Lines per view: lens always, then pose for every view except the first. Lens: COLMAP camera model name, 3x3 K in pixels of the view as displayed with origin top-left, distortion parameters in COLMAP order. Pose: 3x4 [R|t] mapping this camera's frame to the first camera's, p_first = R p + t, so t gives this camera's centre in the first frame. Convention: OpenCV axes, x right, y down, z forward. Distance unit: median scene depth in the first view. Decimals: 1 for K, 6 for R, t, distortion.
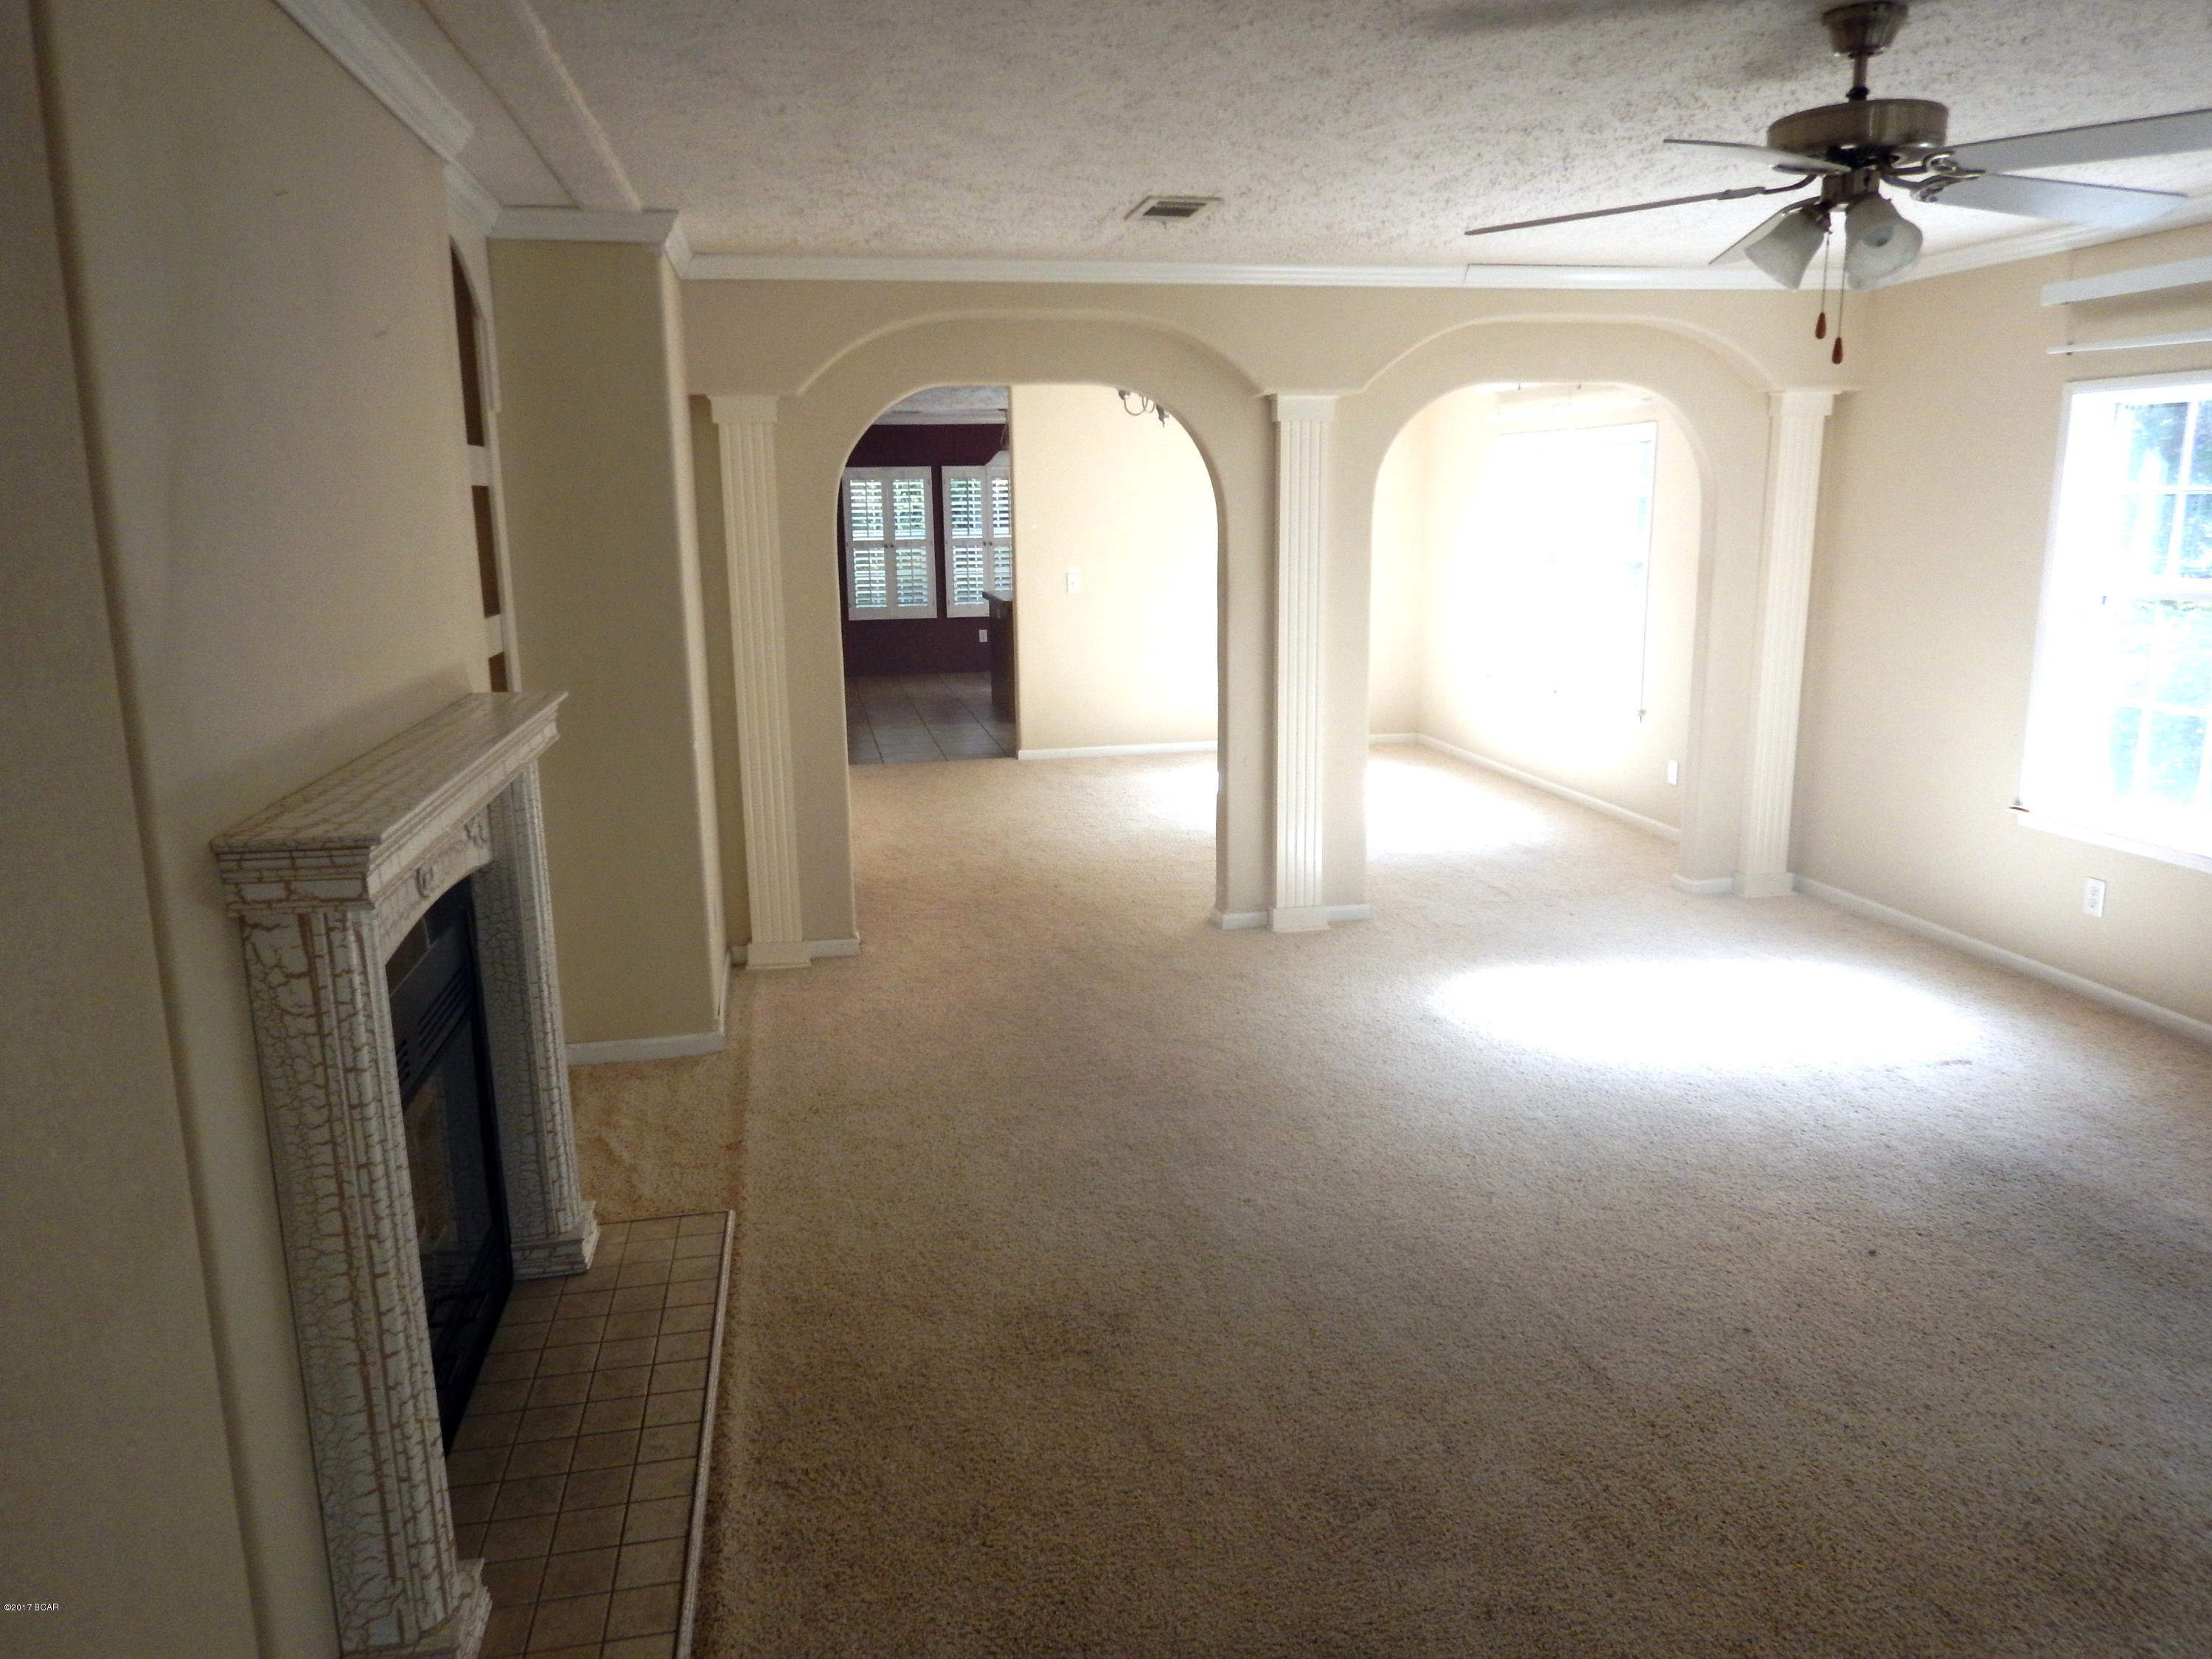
lens RADIAL K [[1603.3, 0, 1106.0], [0, 1603.3, 829.5], [0, 0, 1]] dist [0.006620, -0.003037]
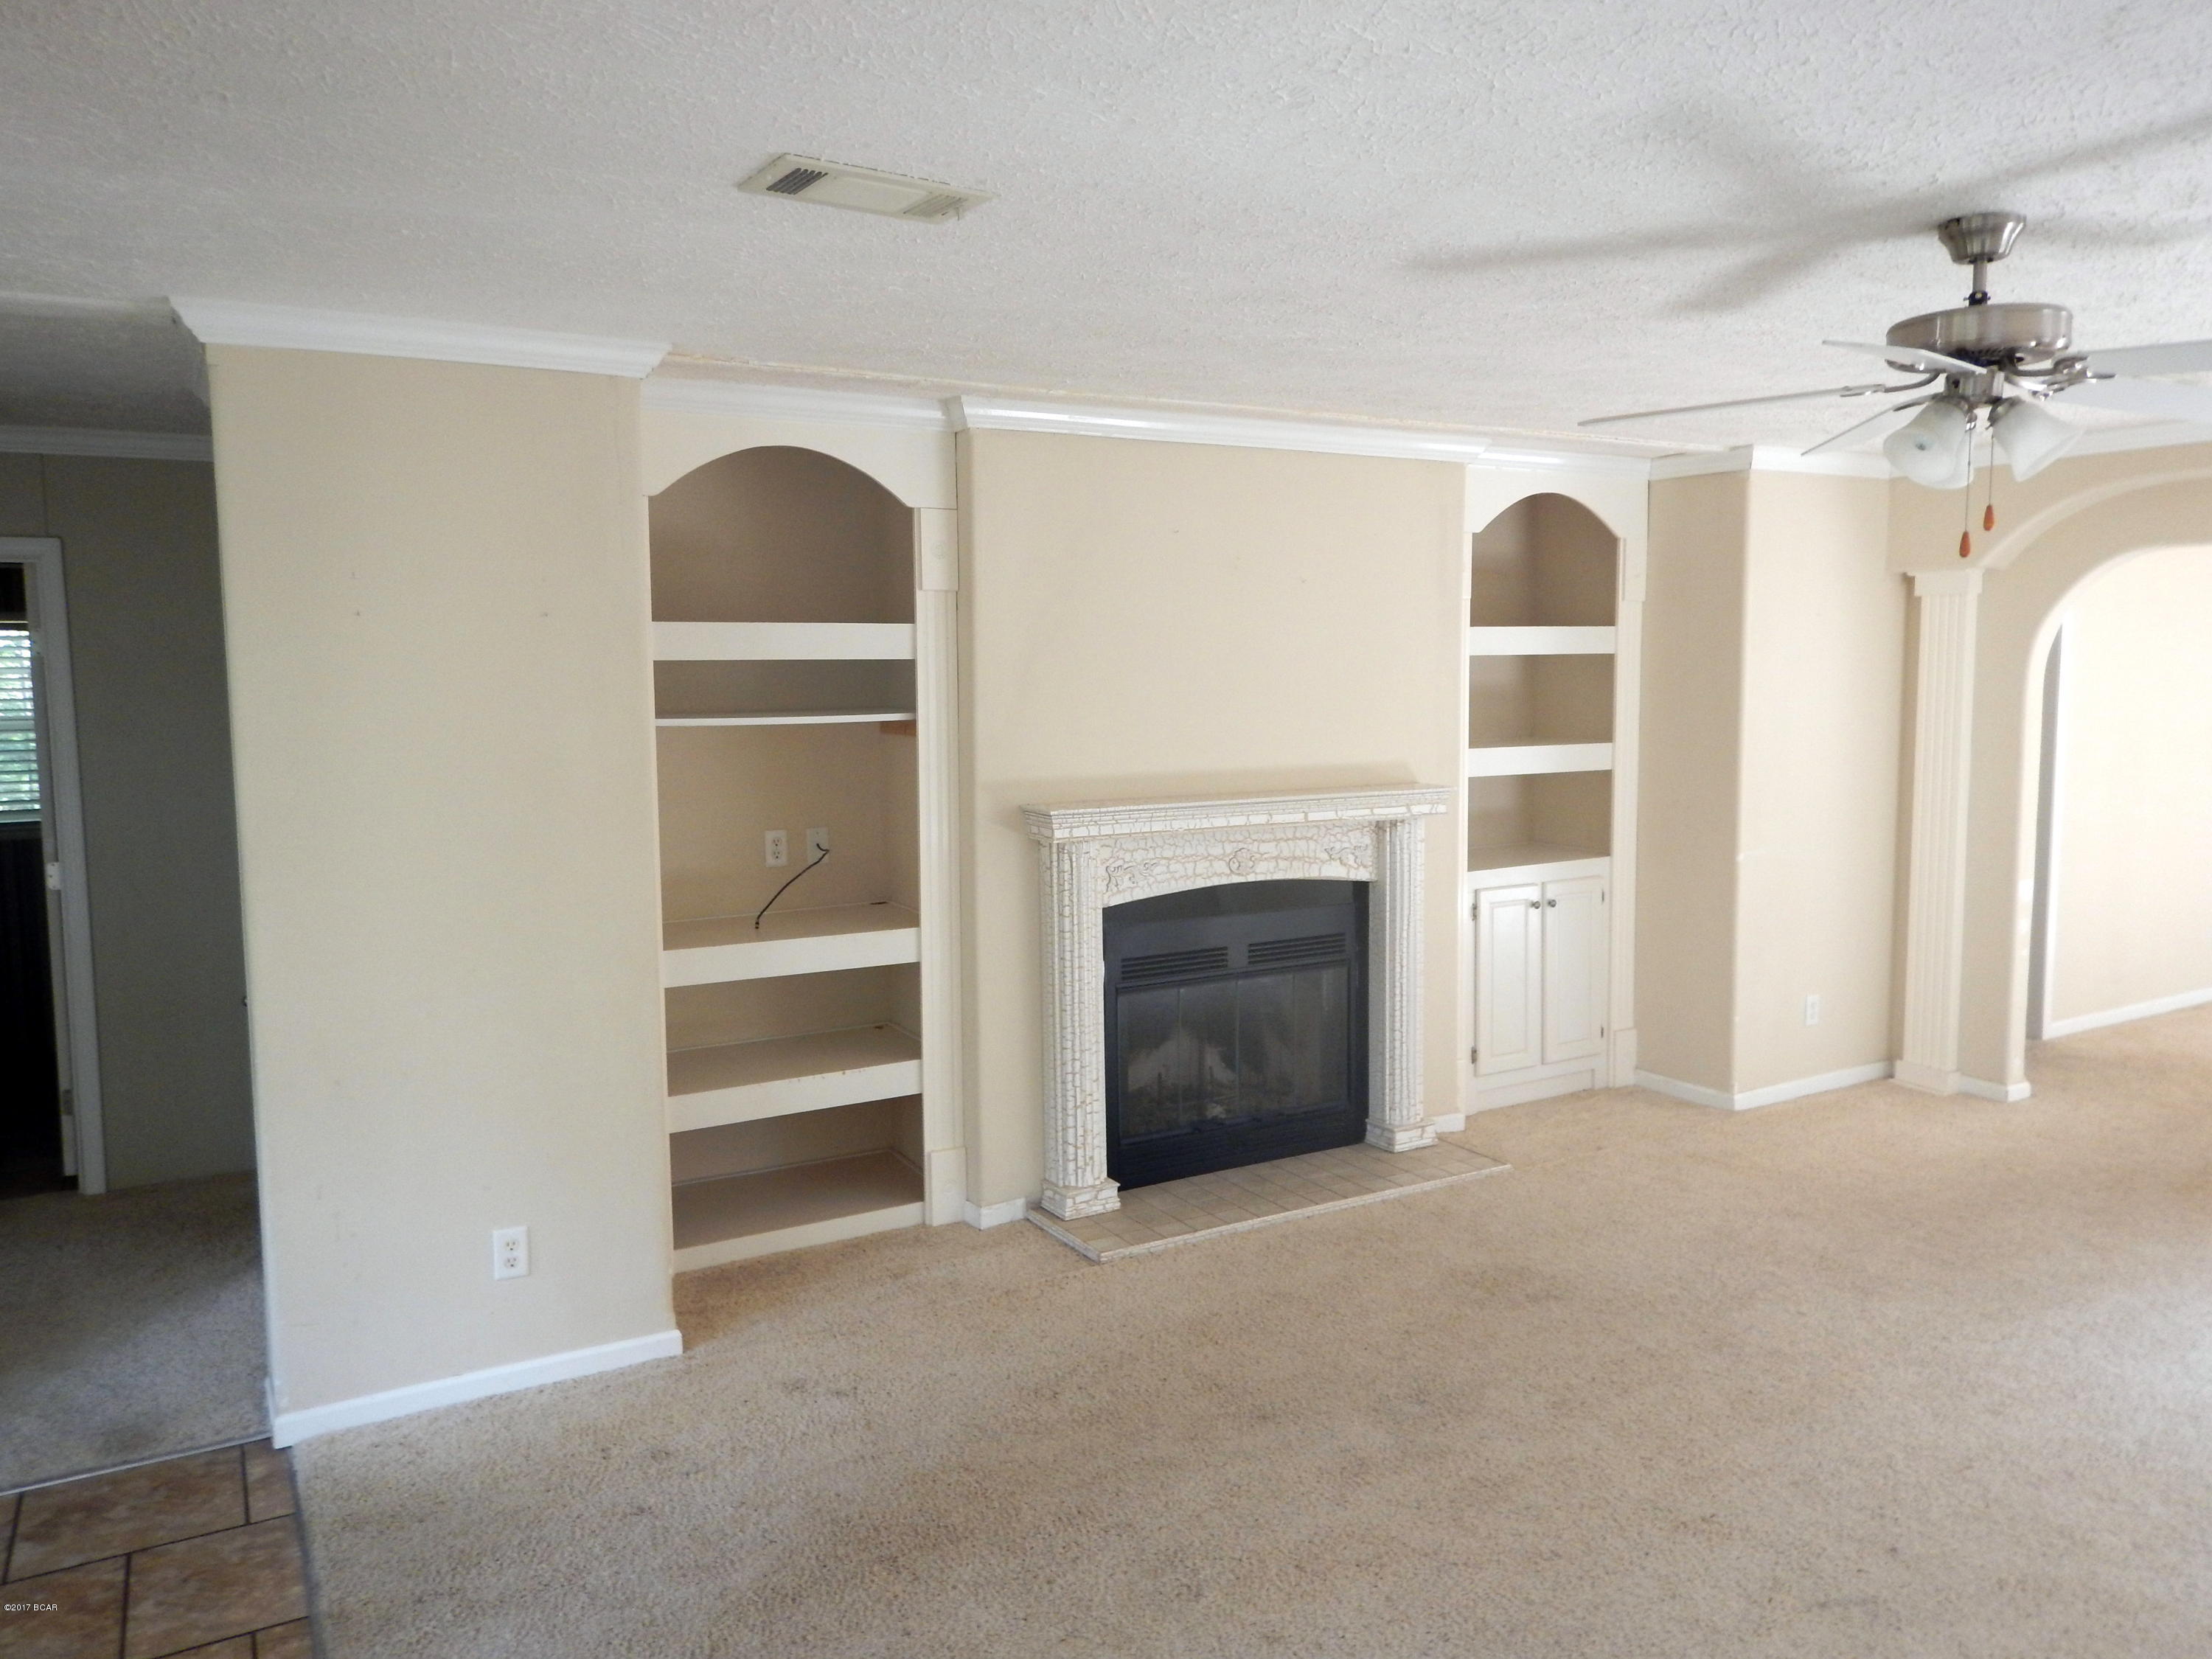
lens RADIAL K [[1603.3, 0, 1106.0], [0, 1603.3, 829.5], [0, 0, 1]] dist [0.006620, -0.003037]
pose [[0.332311, 0.118186, -0.935736, 1.174724], [-0.196327, 0.979054, 0.053935, -0.070119], [0.922510, 0.165787, 0.348553, 0.176258]]
